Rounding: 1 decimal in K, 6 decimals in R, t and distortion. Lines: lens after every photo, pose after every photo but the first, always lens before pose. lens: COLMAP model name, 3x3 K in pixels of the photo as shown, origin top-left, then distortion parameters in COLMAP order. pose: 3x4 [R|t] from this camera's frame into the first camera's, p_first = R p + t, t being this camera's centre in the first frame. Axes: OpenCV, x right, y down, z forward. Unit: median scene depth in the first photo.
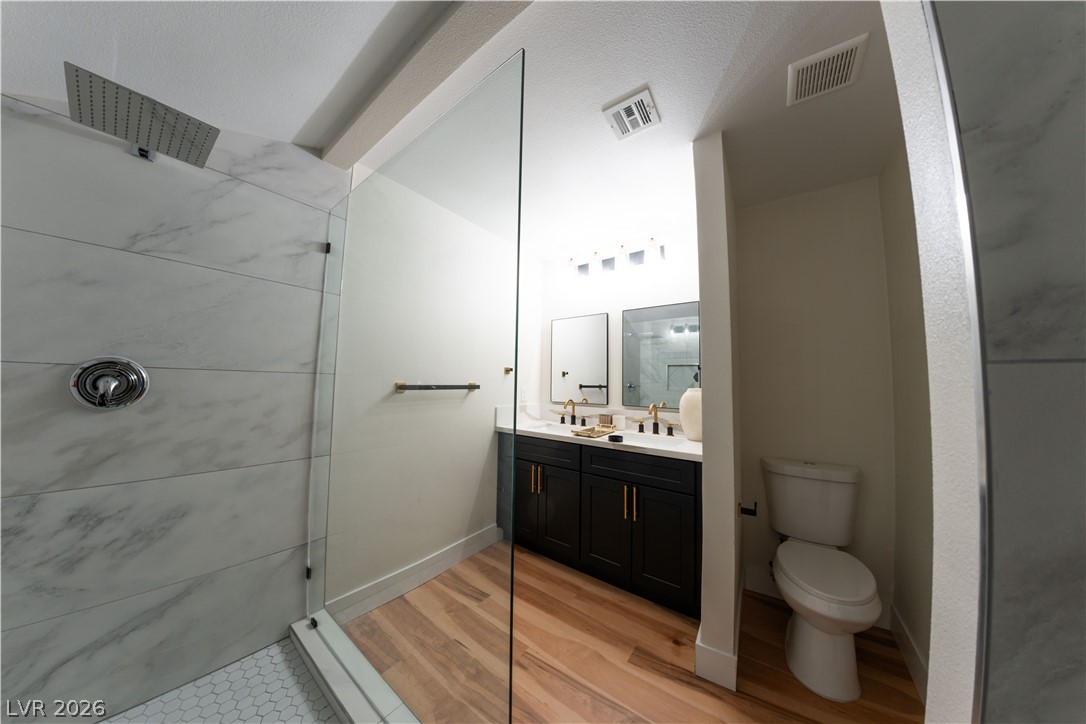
lens RADIAL K [[300.1, 0, 539.6], [0, 300.1, 364.9], [0, 0, 1]] dist [-0.034038, -0.000005]
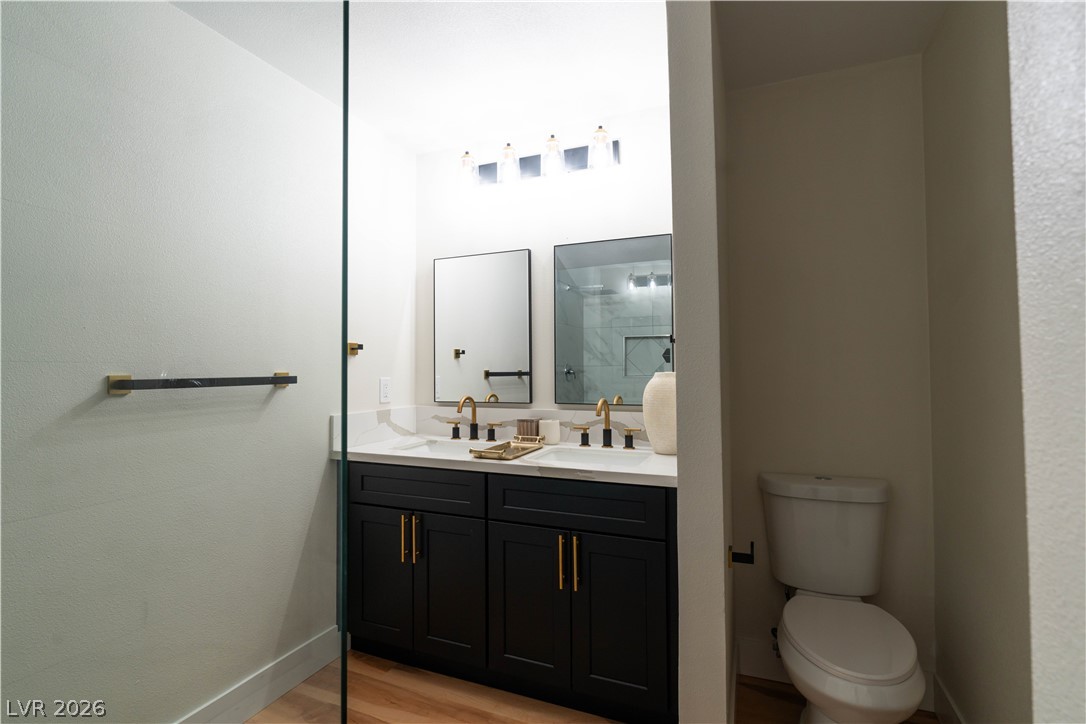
lens RADIAL K [[497.9, 0, 543.0], [0, 497.9, 362.0], [0, 0, 1]] dist [-0.054196, 0.021181]
pose [[0.970786, -0.021320, 0.238997, 0.017584], [0.010503, 0.998866, 0.046440, 0.005603], [-0.239716, -0.042573, 0.969909, 0.039211]]
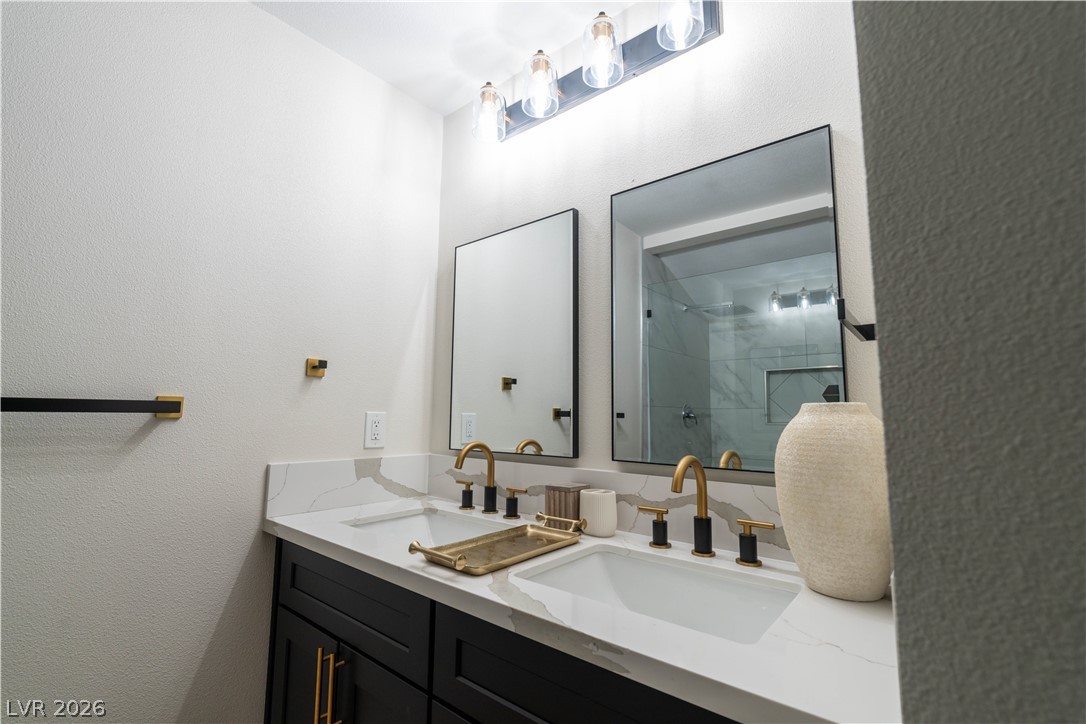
lens RADIAL K [[497.9, 0, 543.0], [0, 497.9, 362.0], [0, 0, 1]] dist [-0.054196, 0.021181]
pose [[0.999190, -0.011332, -0.038605, 0.243052], [0.009283, 0.998559, -0.052849, 0.059037], [0.039148, 0.052448, 0.997856, 0.471777]]
